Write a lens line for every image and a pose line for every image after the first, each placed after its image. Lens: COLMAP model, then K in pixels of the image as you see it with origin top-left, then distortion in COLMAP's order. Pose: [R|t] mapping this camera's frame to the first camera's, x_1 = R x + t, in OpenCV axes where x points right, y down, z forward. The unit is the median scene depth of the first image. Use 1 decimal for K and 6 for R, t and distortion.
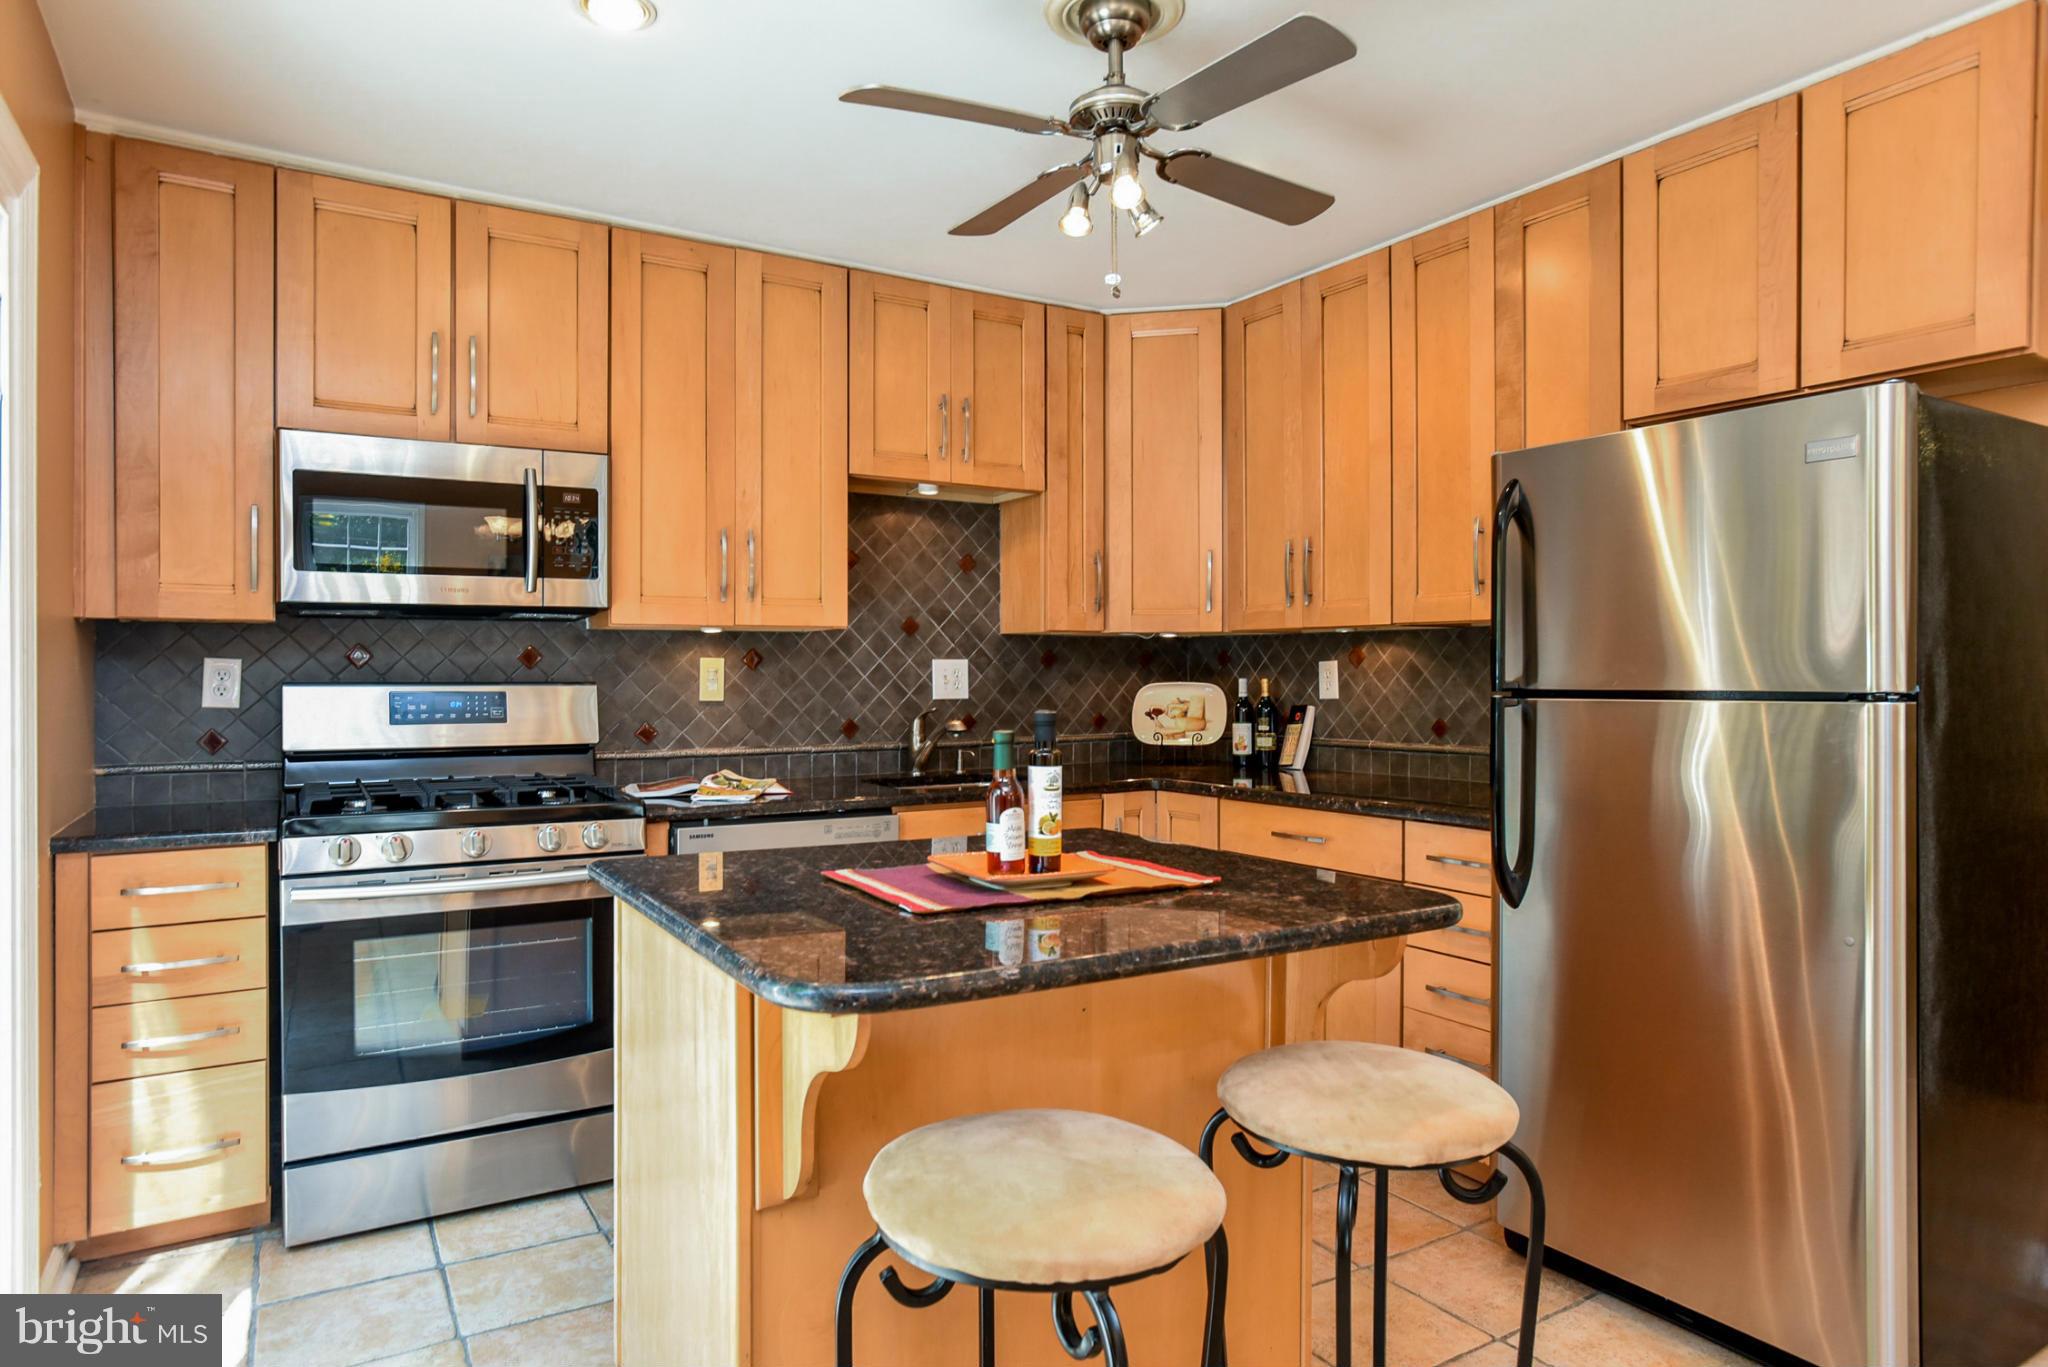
lens RADIAL K [[1223.6, 0, 1025.7], [0, 1223.6, 672.8], [0, 0, 1]] dist [-0.062171, 0.048677]
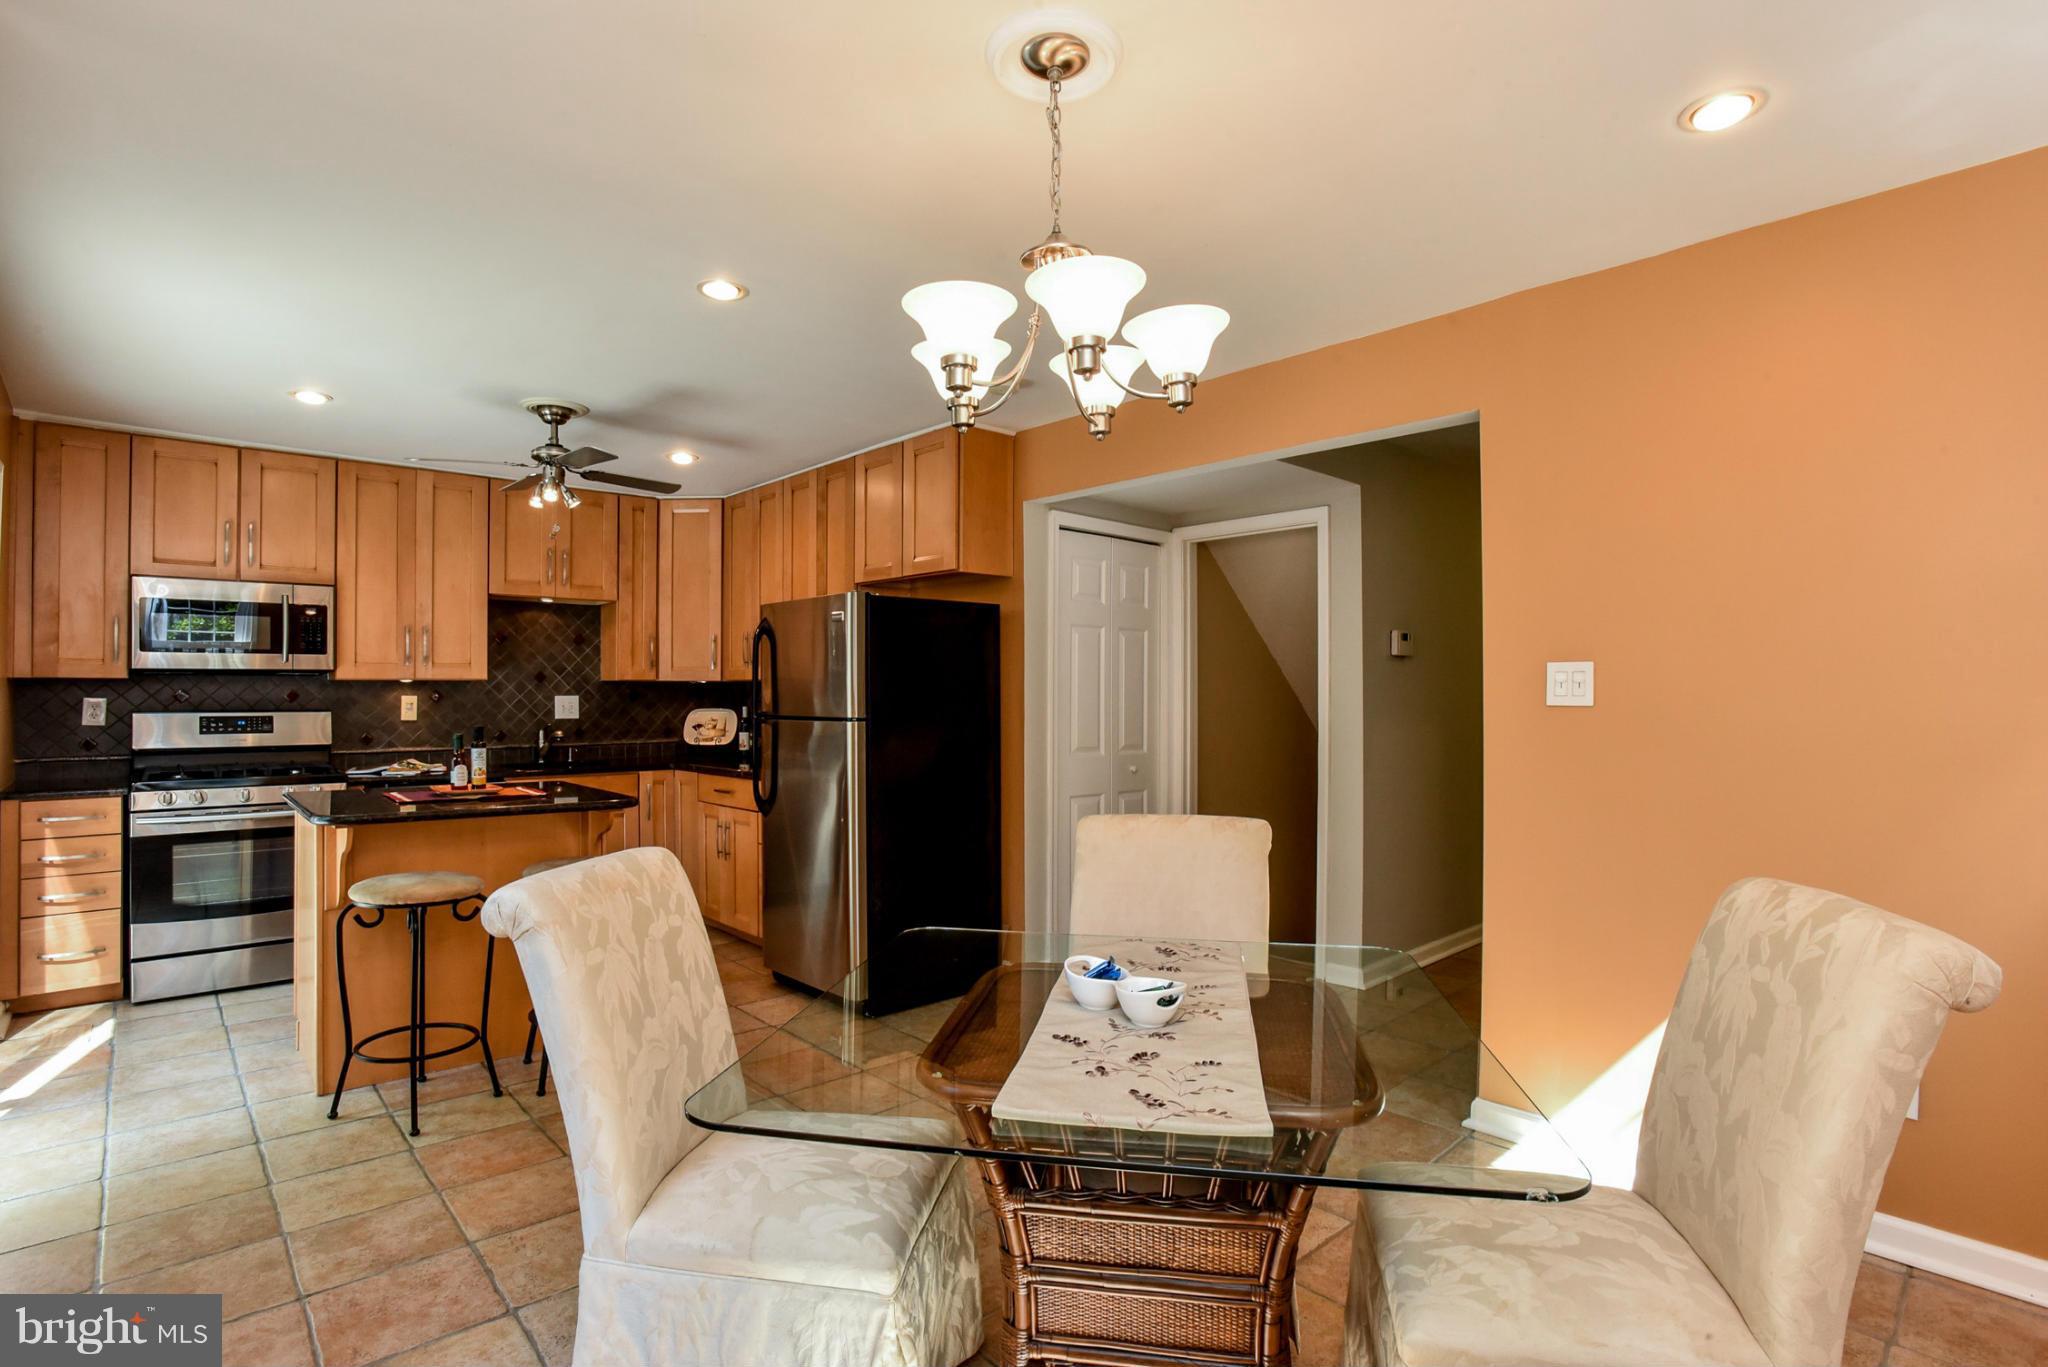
lens RADIAL K [[997.5, 0, 1024.0], [0, 997.5, 683.5], [0, 0, 1]] dist [-0.061269, 0.020441]
pose [[0.981460, 0.003410, 0.191635, 0.401002], [-0.001508, 0.999948, -0.010069, -0.020127], [-0.191660, 0.009593, 0.981415, -0.641901]]
